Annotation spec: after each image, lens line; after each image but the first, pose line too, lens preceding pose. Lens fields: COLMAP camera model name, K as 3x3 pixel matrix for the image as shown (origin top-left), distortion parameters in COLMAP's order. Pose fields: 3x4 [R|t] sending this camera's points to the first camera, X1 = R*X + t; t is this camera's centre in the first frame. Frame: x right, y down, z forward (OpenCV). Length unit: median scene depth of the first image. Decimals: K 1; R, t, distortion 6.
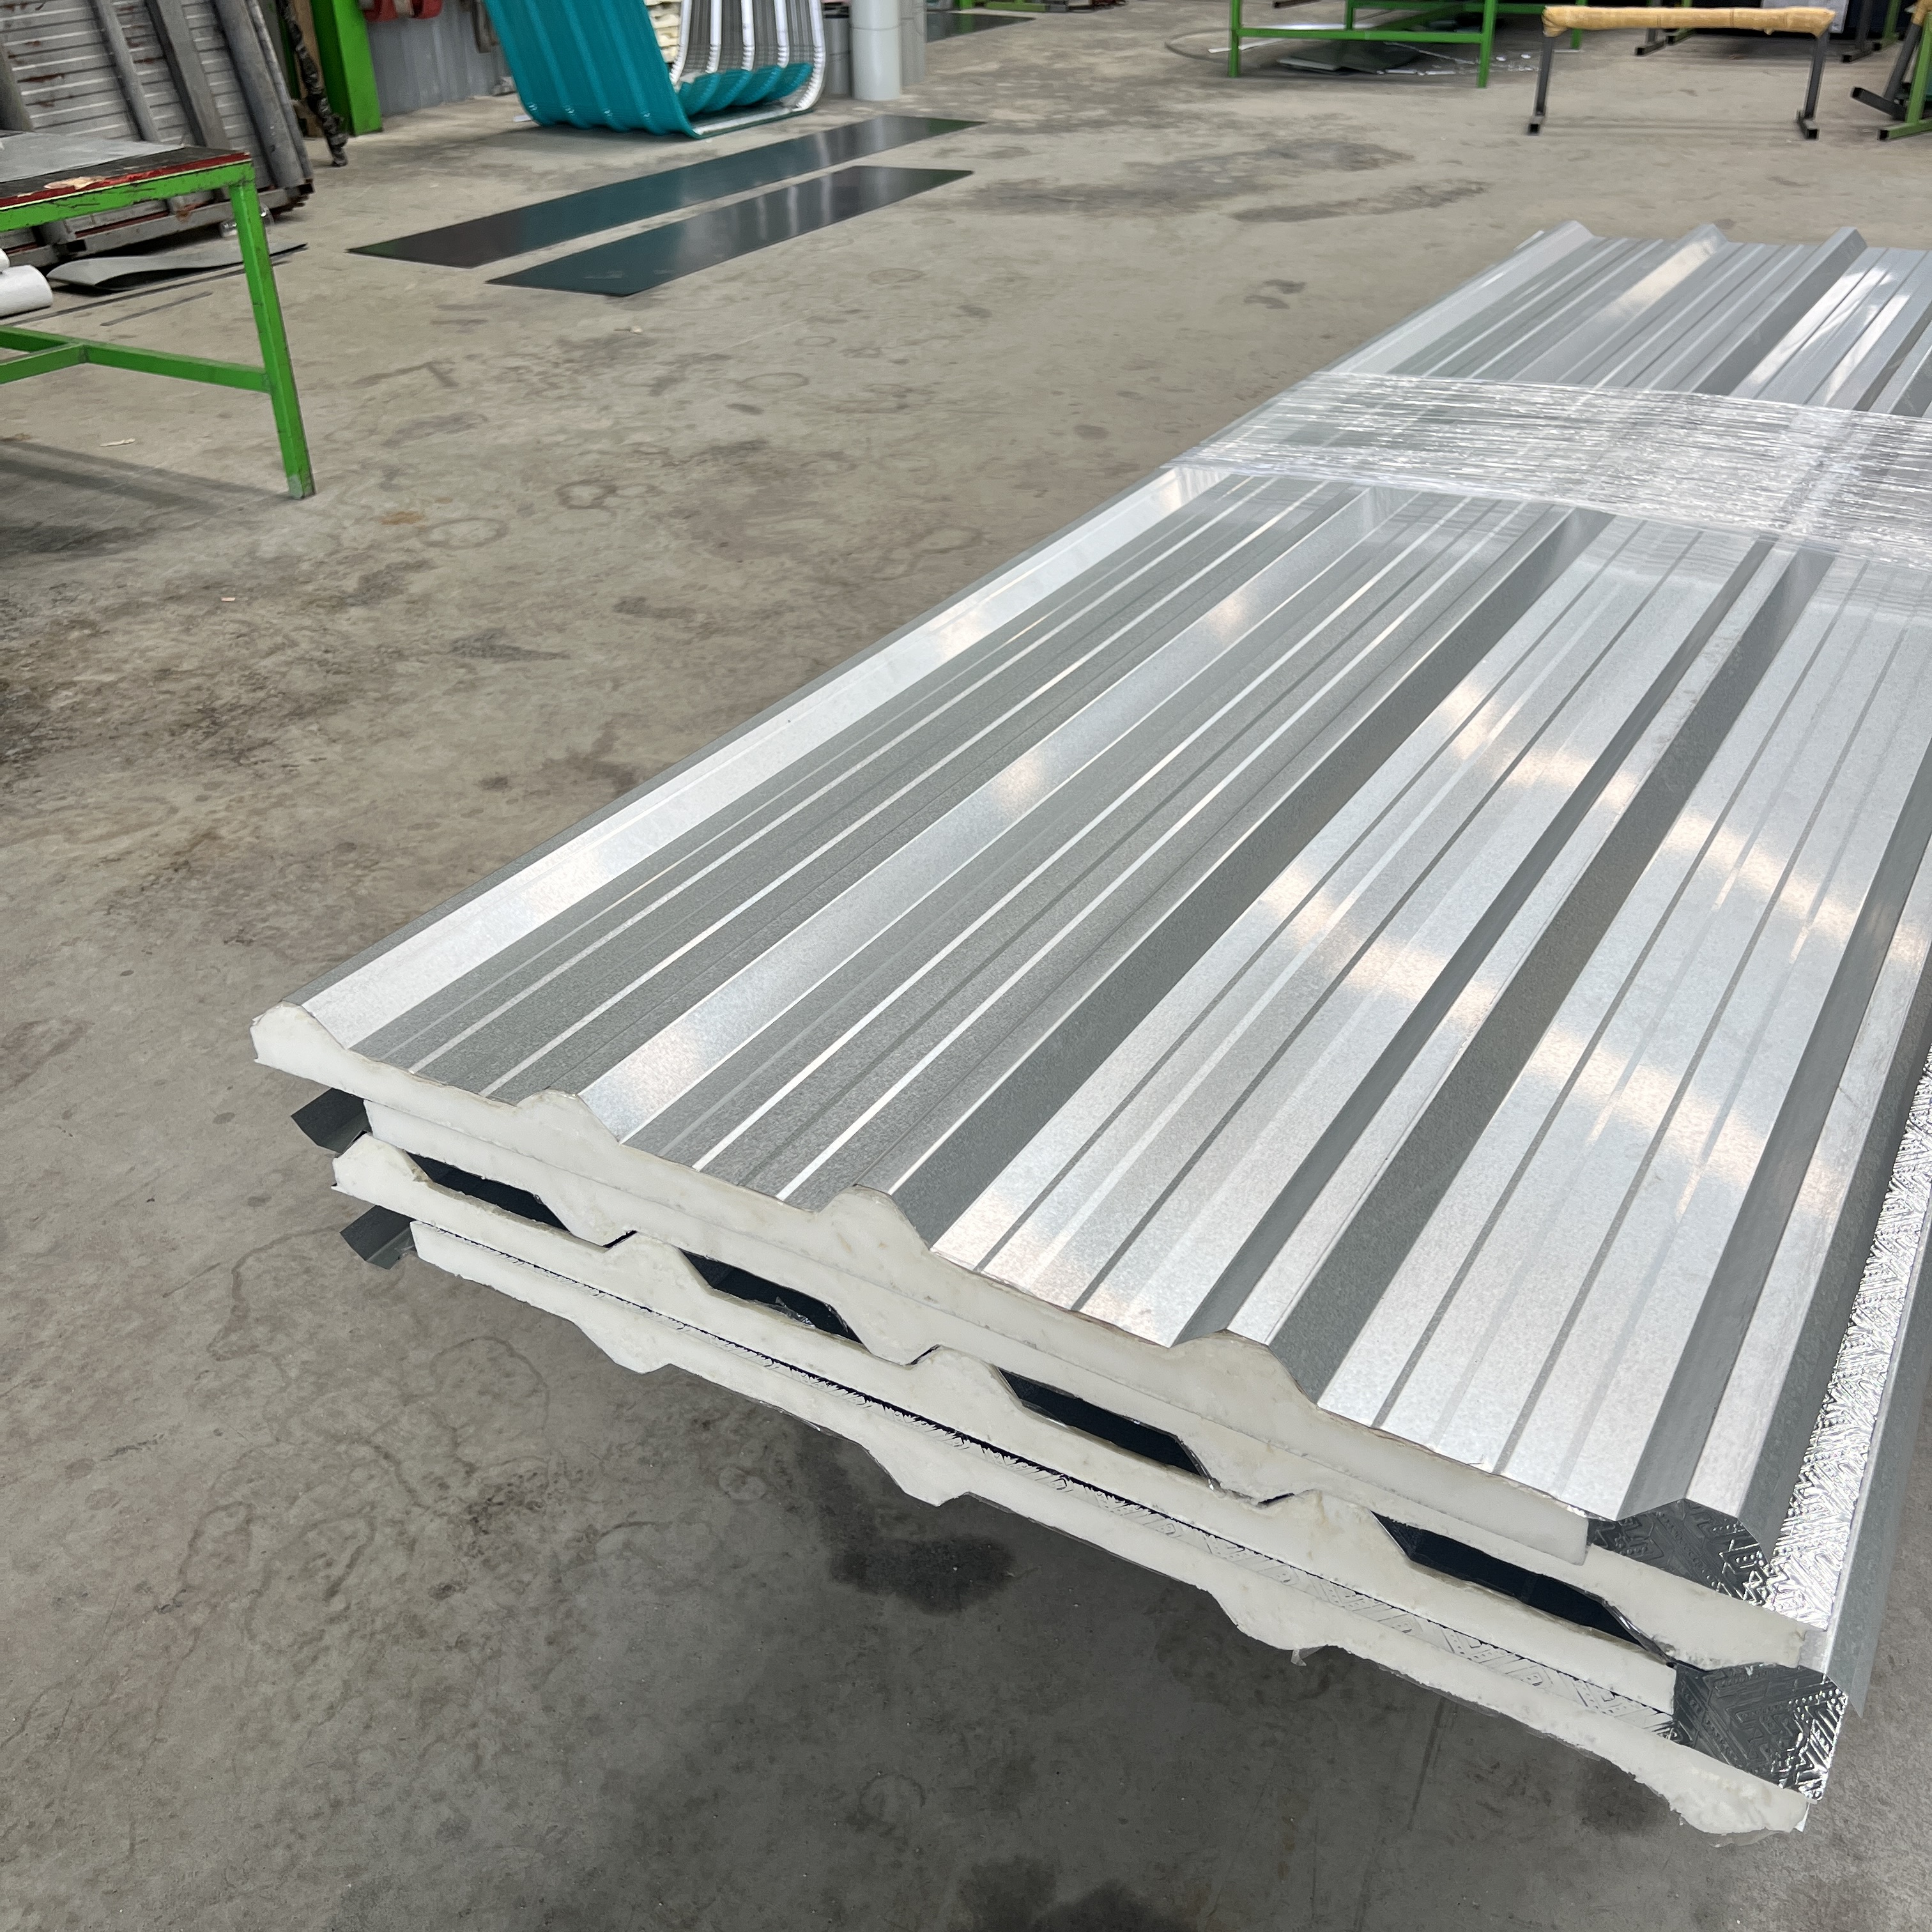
lens RADIAL K [[2002.3, 0, 965.1], [0, 2002.3, 989.9], [0, 0, 1]] dist [0.081913, -0.103264]
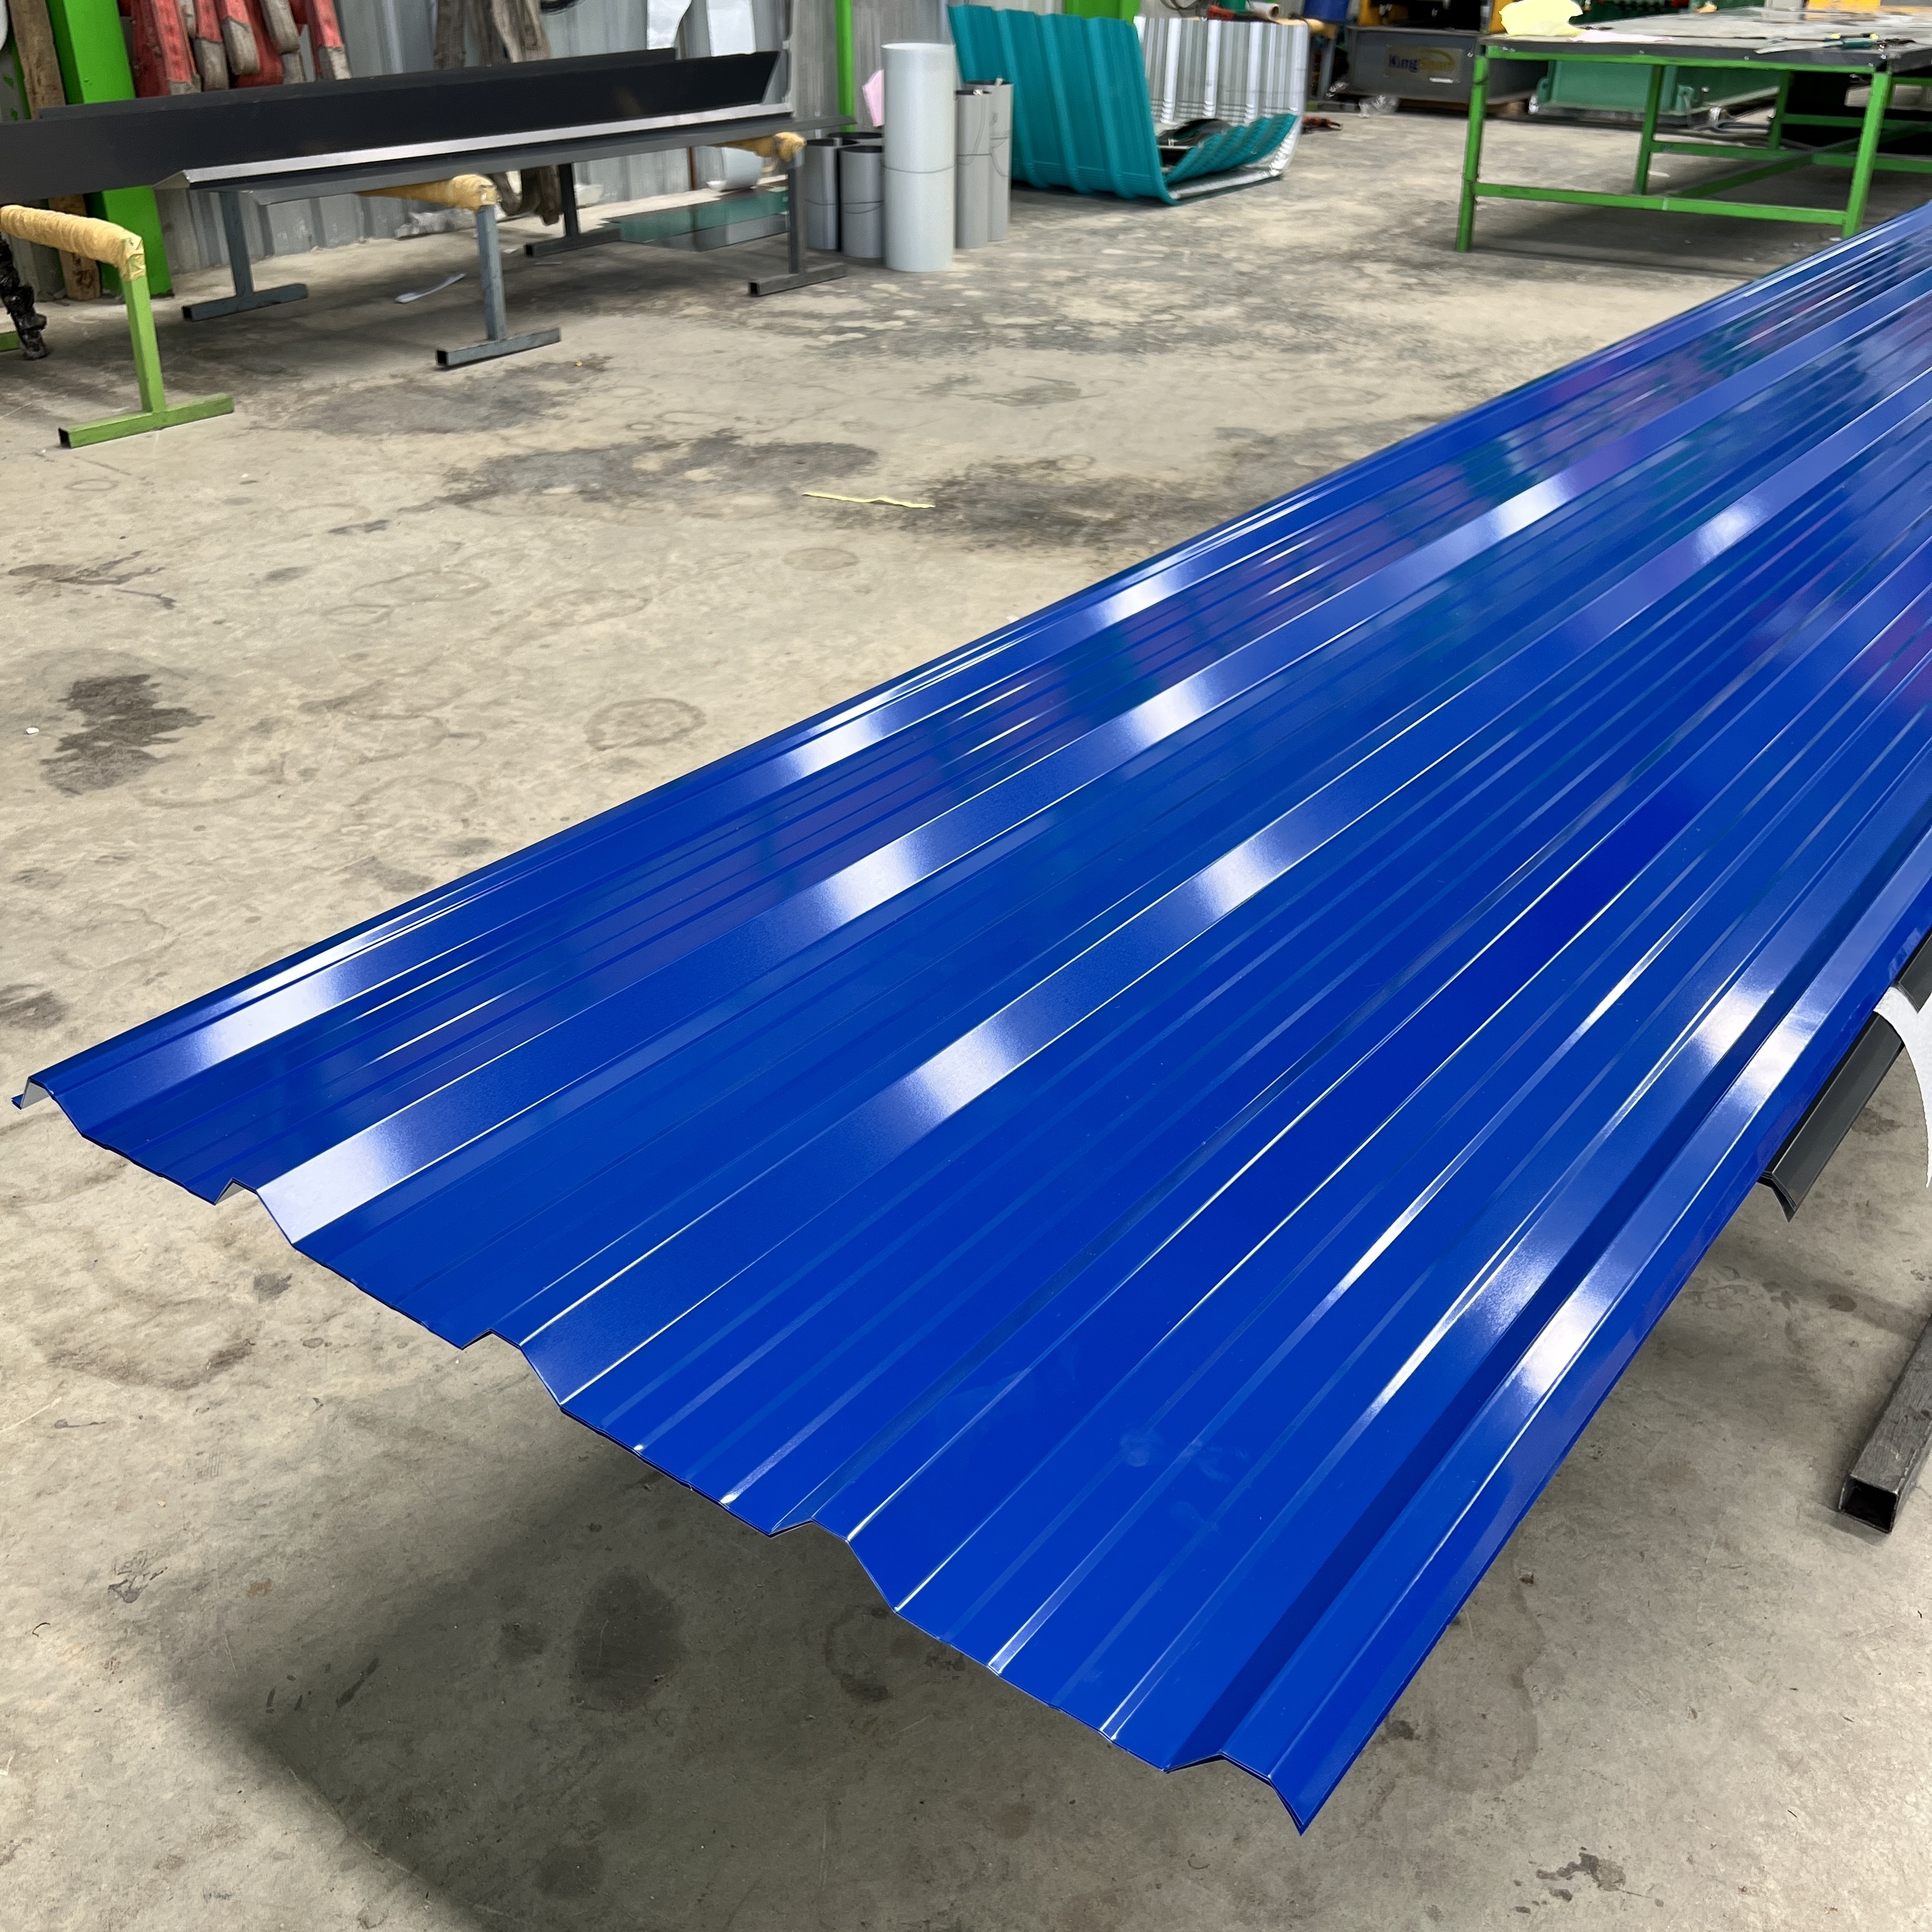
lens RADIAL K [[2026.5, 0, 966.0], [0, 2026.5, 966.0], [0, 0, 1]] dist [0.040058, -0.012567]
pose [[0.990662, 0.082074, -0.108868, 0.151345], [-0.086406, 0.995621, -0.035680, -0.399081], [0.105463, 0.044754, 0.993416, 0.715152]]
